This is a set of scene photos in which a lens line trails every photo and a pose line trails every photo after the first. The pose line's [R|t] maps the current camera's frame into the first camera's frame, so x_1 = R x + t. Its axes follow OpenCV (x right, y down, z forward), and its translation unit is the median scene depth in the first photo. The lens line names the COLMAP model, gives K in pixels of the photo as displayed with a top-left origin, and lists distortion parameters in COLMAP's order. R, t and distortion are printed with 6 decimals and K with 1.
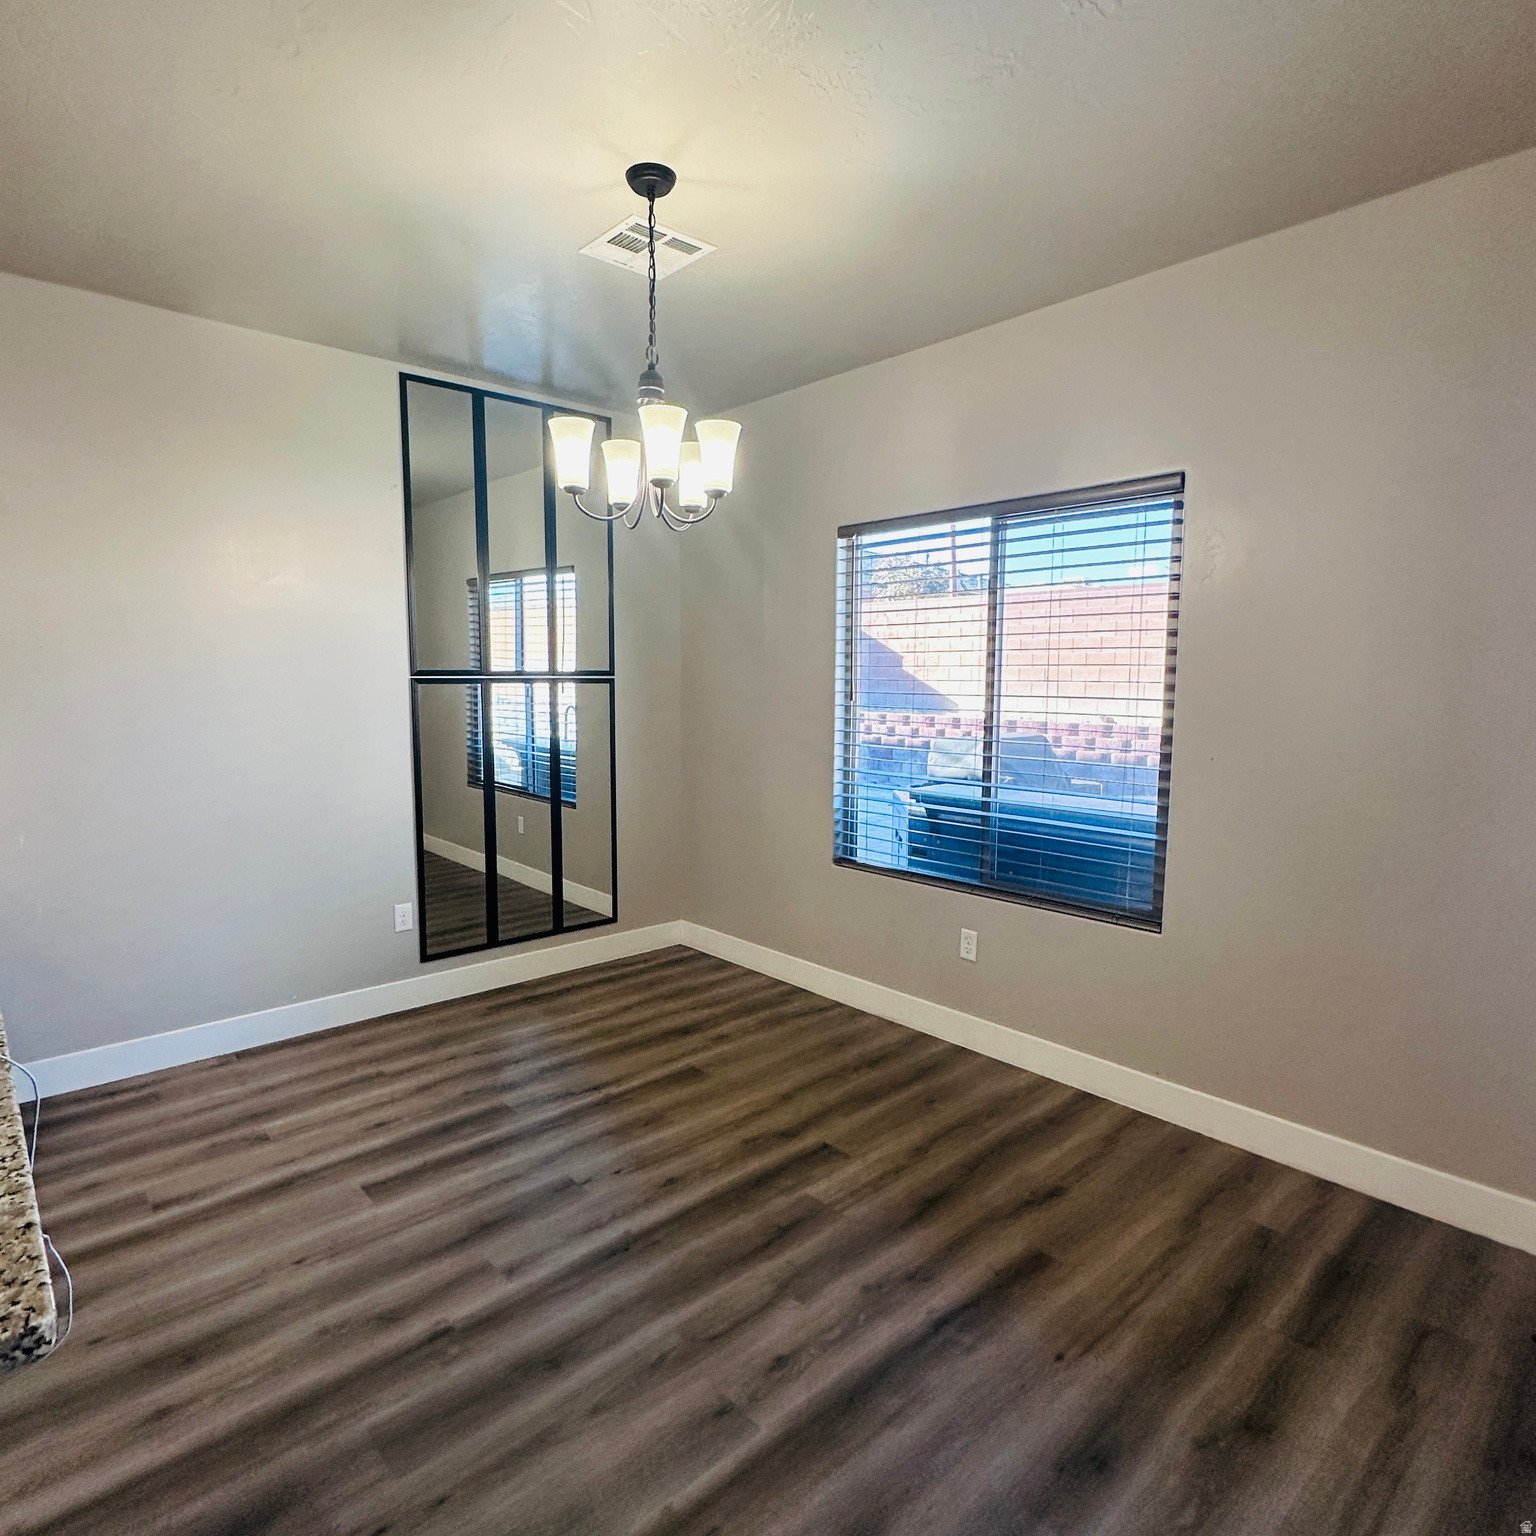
lens RADIAL K [[912.9, 0, 762.5], [0, 912.9, 767.6], [0, 0, 1]] dist [-0.004139, 0.001817]
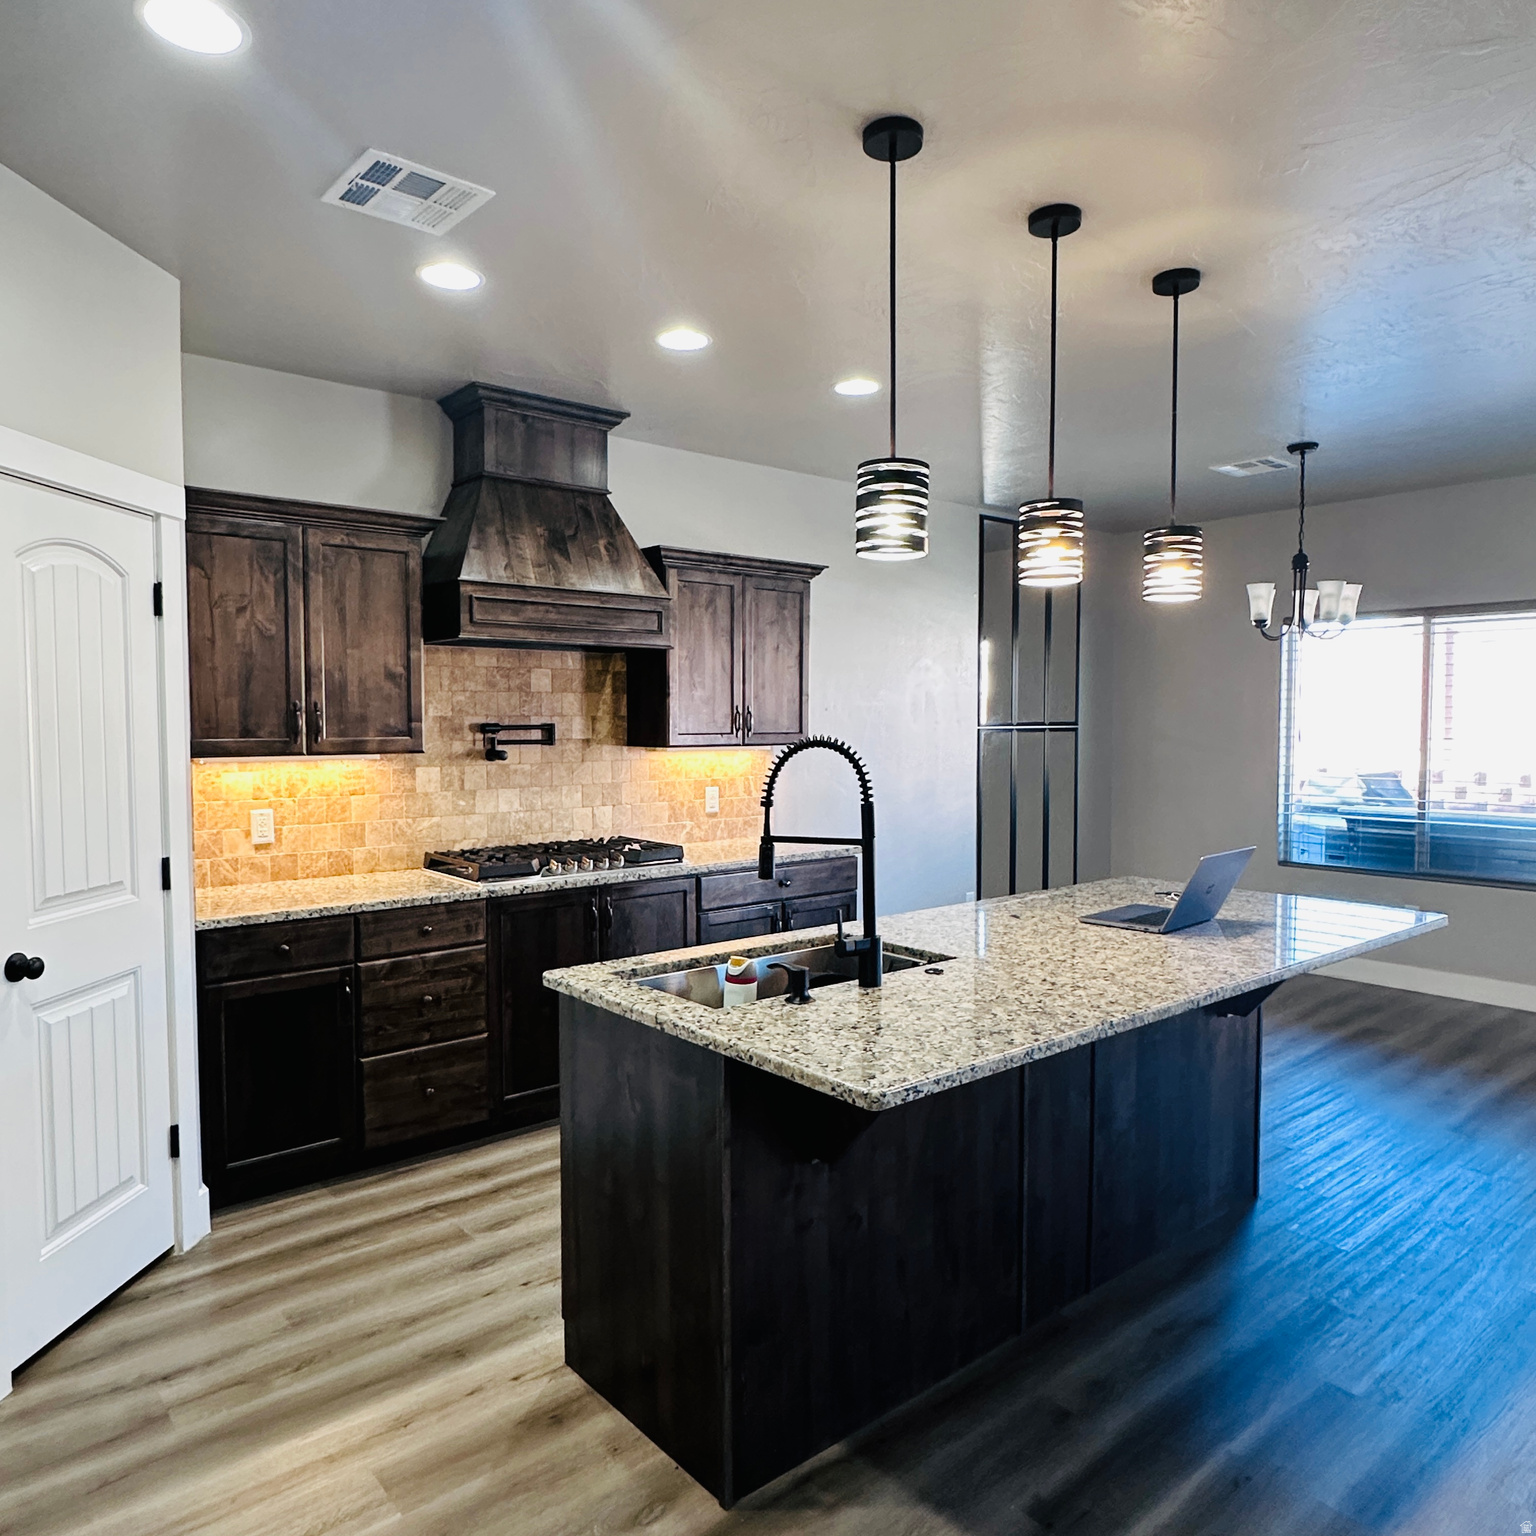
lens RADIAL K [[1084.4, 0, 768.0], [0, 1084.4, 768.0], [0, 0, 1]] dist [-0.002071, -0.000028]
pose [[0.999508, -0.001414, -0.031342, -0.884687], [-0.000346, 0.998427, -0.056059, 0.074830], [0.031372, 0.056043, 0.997935, -0.884688]]
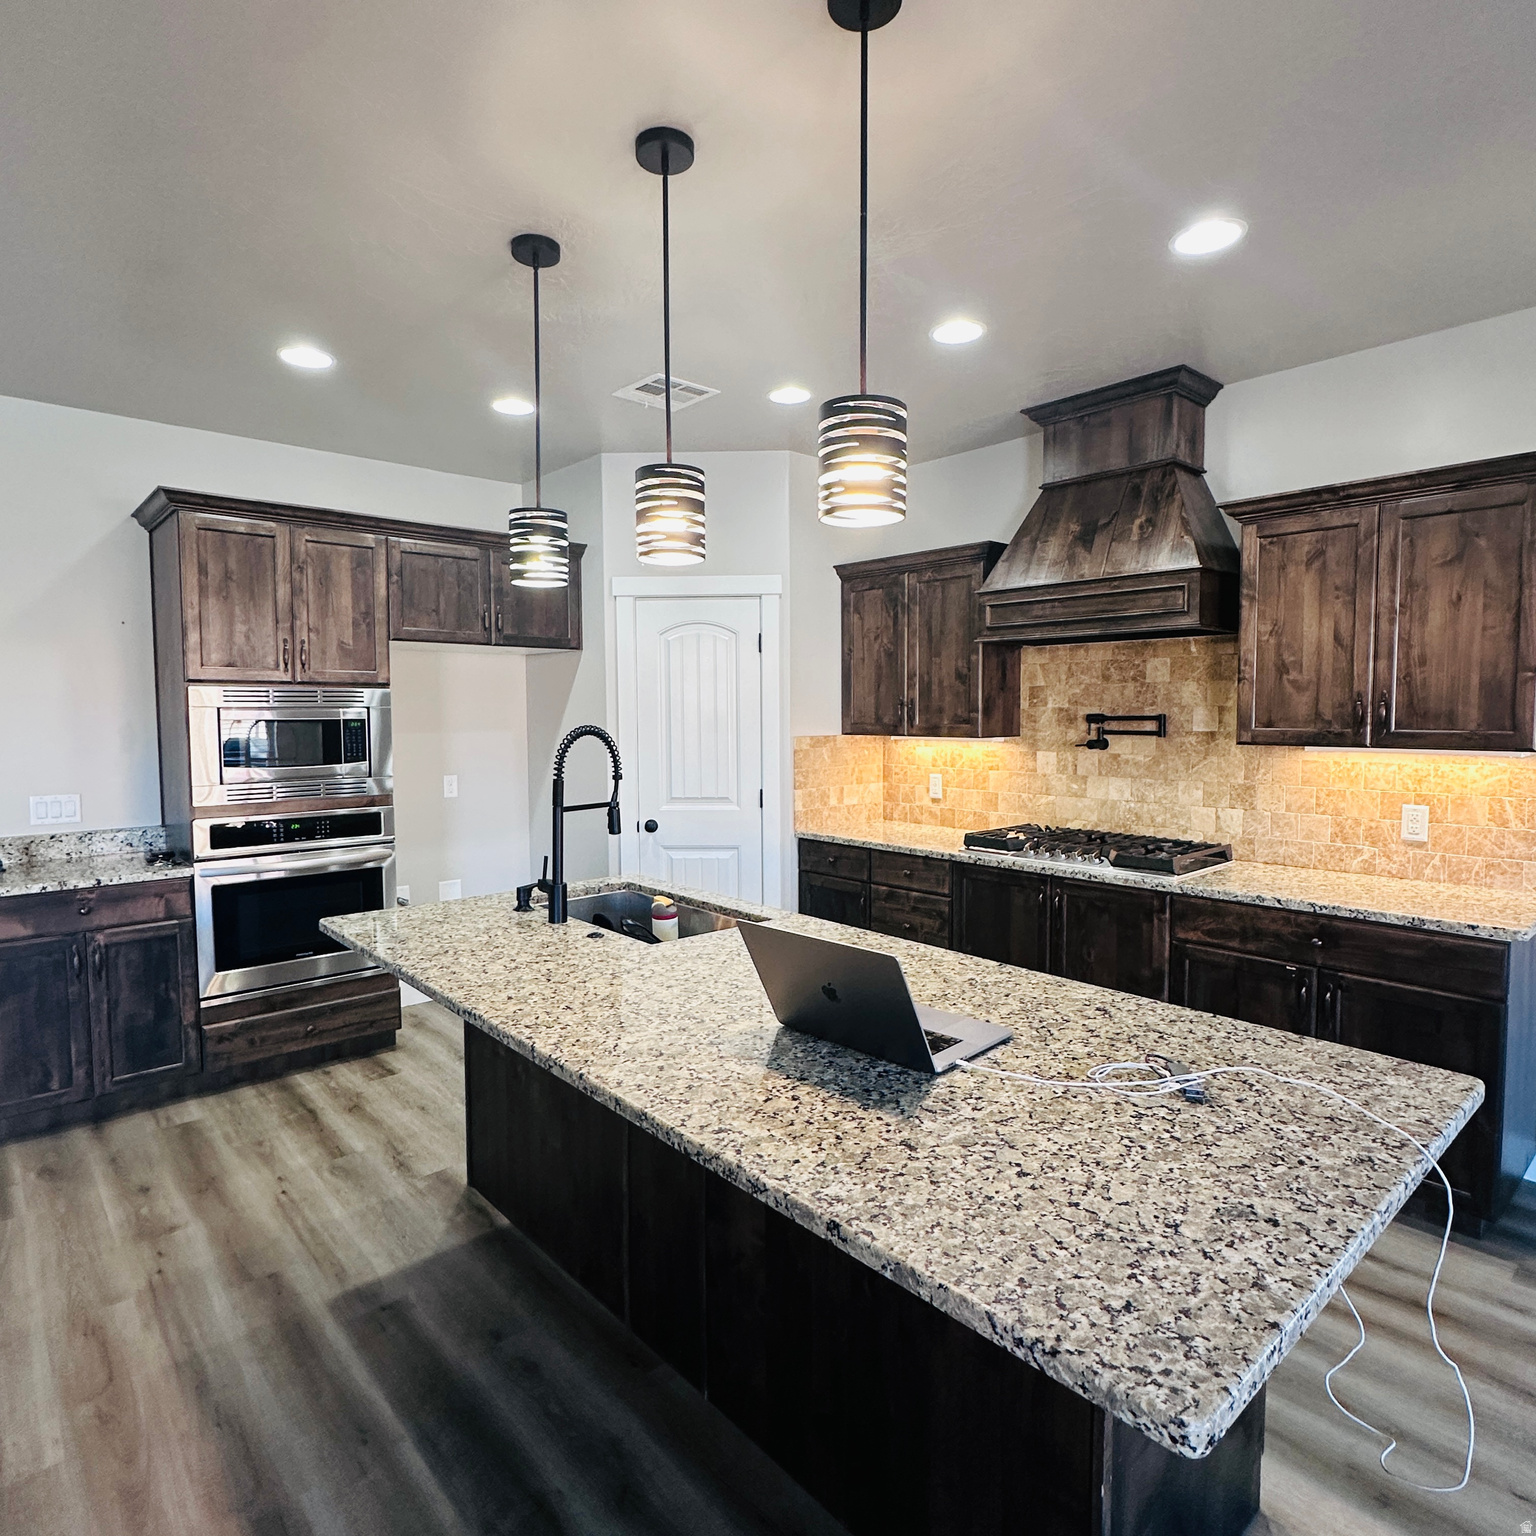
lens RADIAL K [[912.9, 0, 762.5], [0, 912.9, 767.6], [0, 0, 1]] dist [-0.004139, 0.001817]
pose [[-0.006021, 0.061507, -0.998089, 0.039595], [-0.098003, 0.993265, 0.061801, -0.028936], [0.995168, 0.098188, 0.000047, 0.131851]]
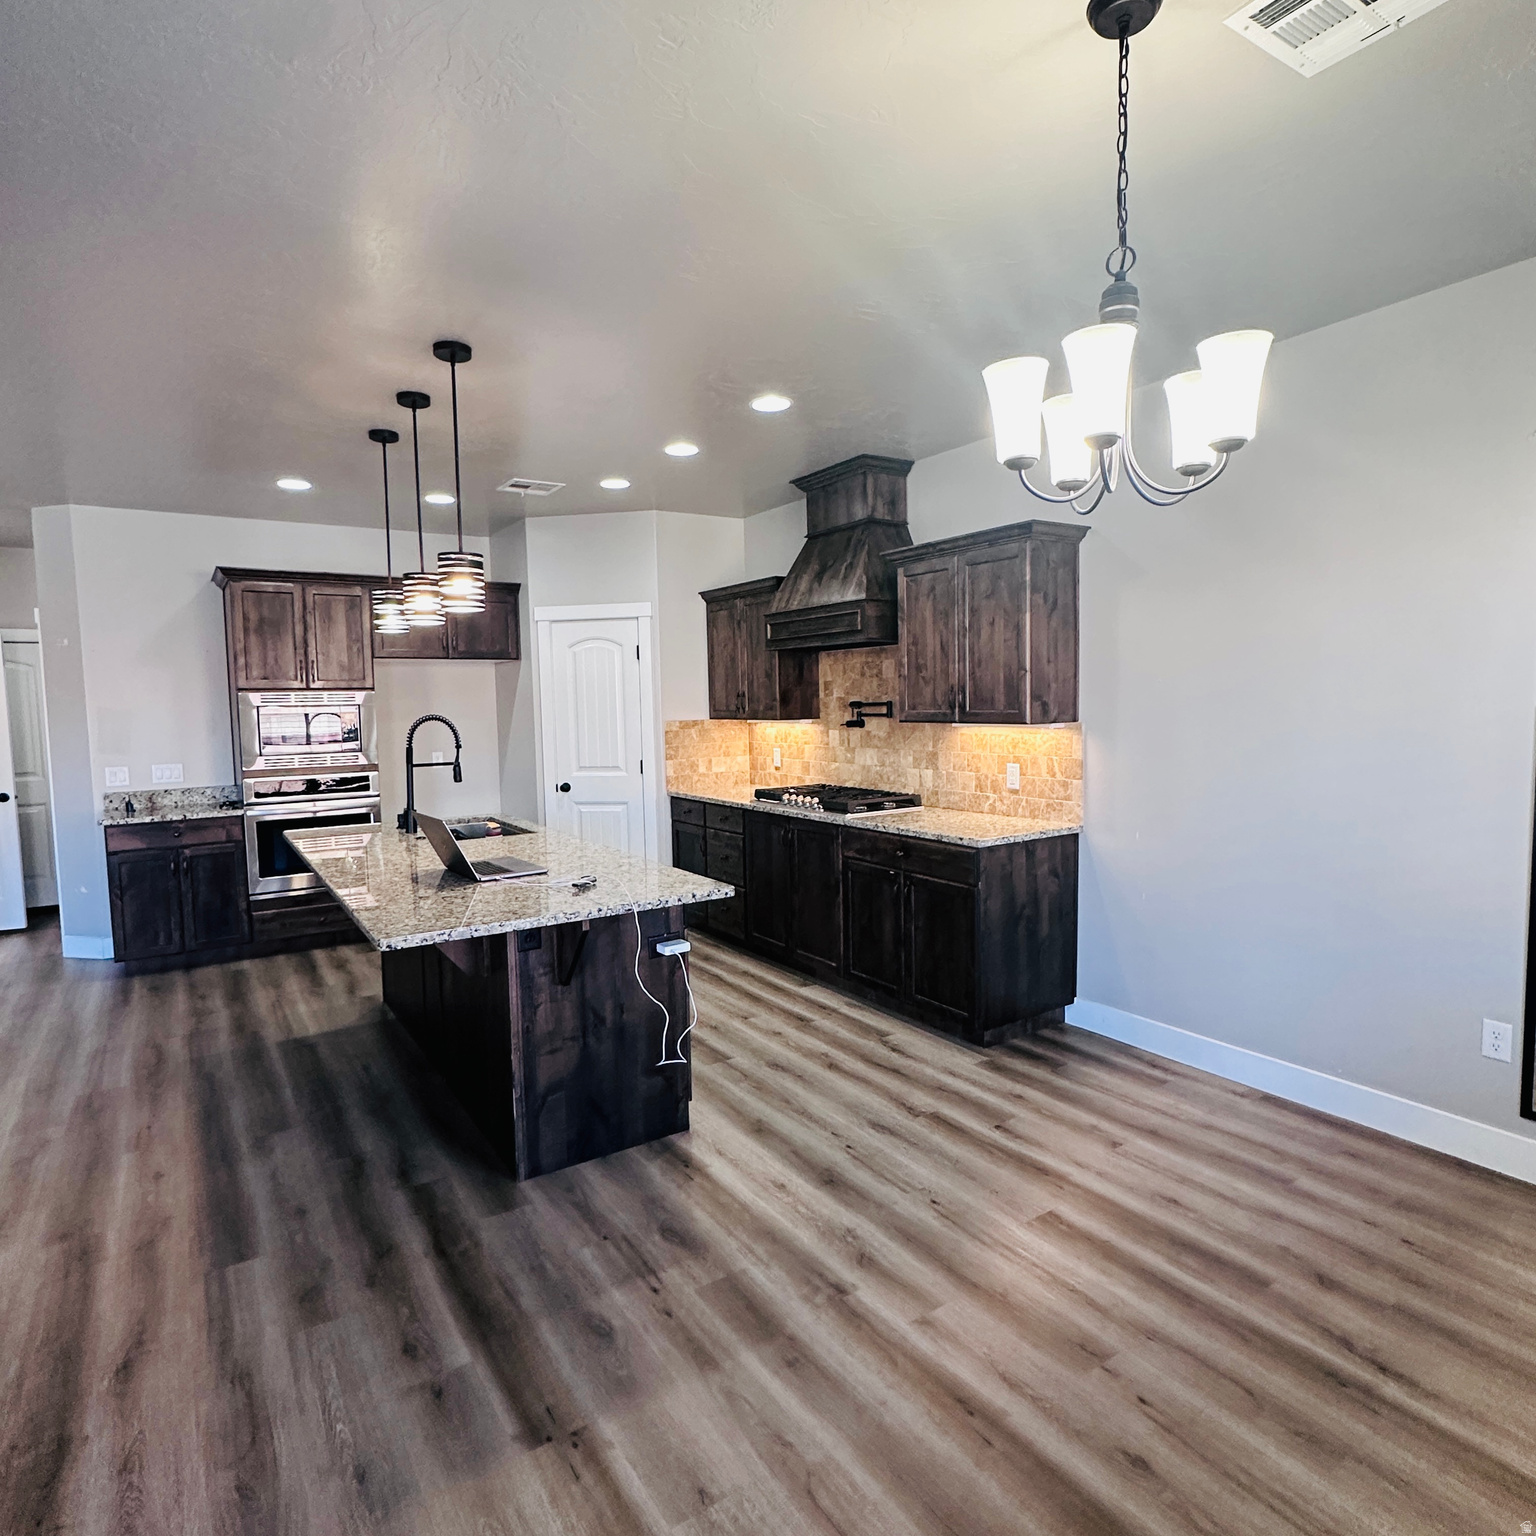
lens RADIAL K [[912.9, 0, 762.5], [0, 912.9, 767.6], [0, 0, 1]] dist [-0.004139, 0.001817]
pose [[-0.154957, 0.074714, -0.985092, 0.525392], [-0.081531, 0.992768, 0.088121, -0.087227], [0.984551, 0.093970, -0.147745, 0.716326]]
